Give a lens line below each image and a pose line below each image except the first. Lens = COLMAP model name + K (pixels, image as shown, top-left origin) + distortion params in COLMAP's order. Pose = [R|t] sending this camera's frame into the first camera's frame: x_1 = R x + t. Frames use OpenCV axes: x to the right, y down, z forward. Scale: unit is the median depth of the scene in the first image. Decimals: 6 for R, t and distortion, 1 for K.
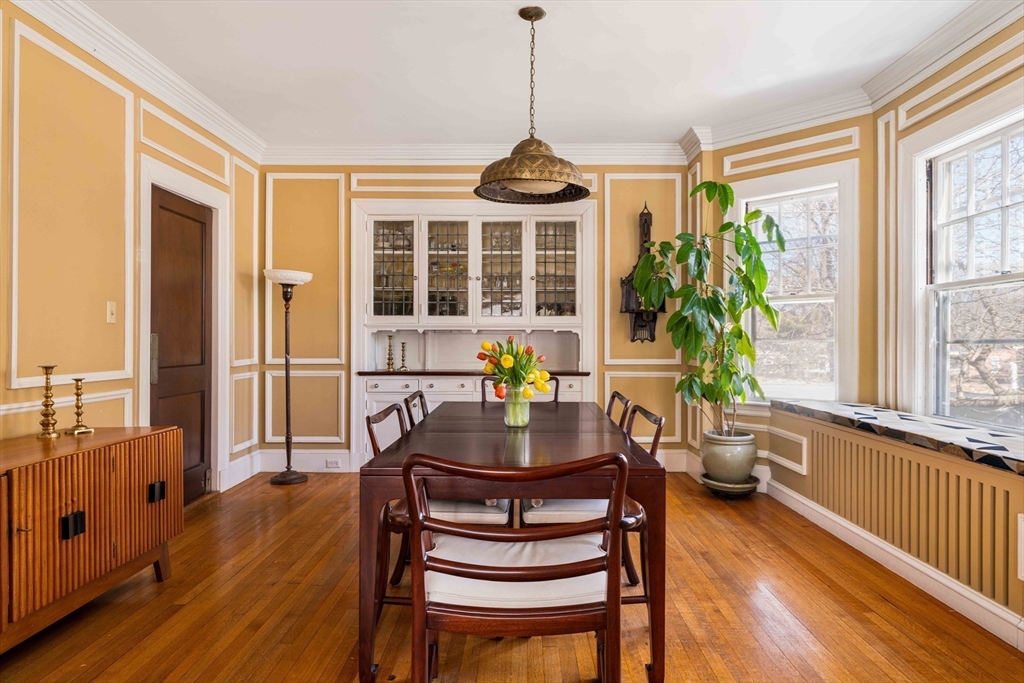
lens RADIAL K [[622.2, 0, 512.0], [0, 622.2, 341.5], [0, 0, 1]] dist [-0.002501, -0.000346]
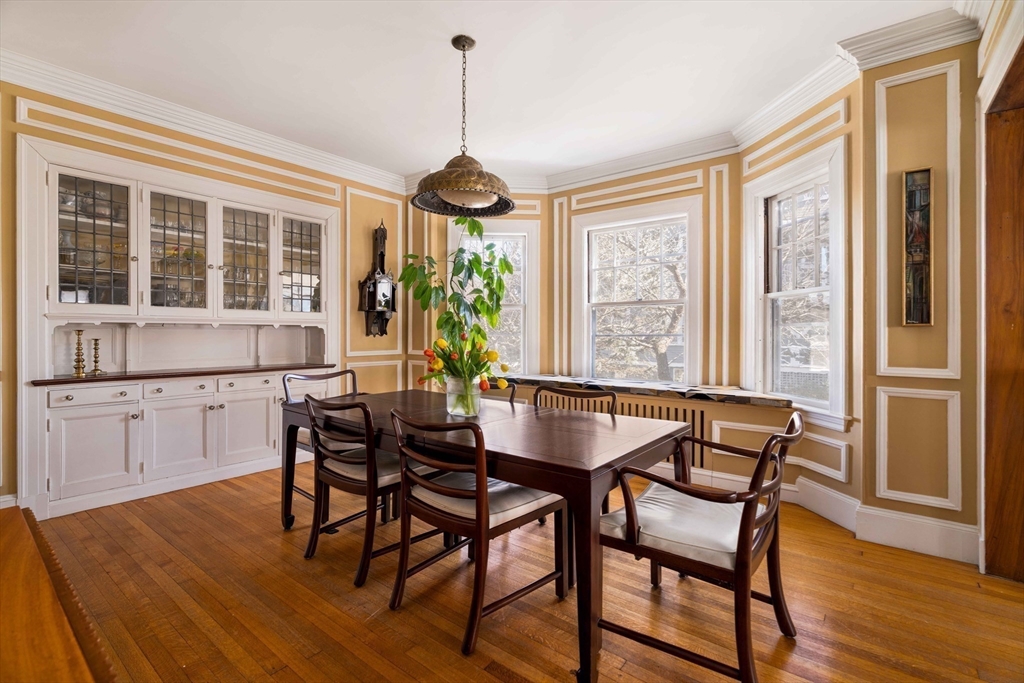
lens RADIAL K [[472.5, 0, 510.4], [0, 472.5, 334.1], [0, 0, 1]] dist [0.001600, 0.000252]
pose [[0.615230, -0.002909, 0.788342, -0.341963], [0.001555, 0.999996, 0.002477, -0.005180], [-0.788346, -0.000298, 0.615232, 0.241916]]
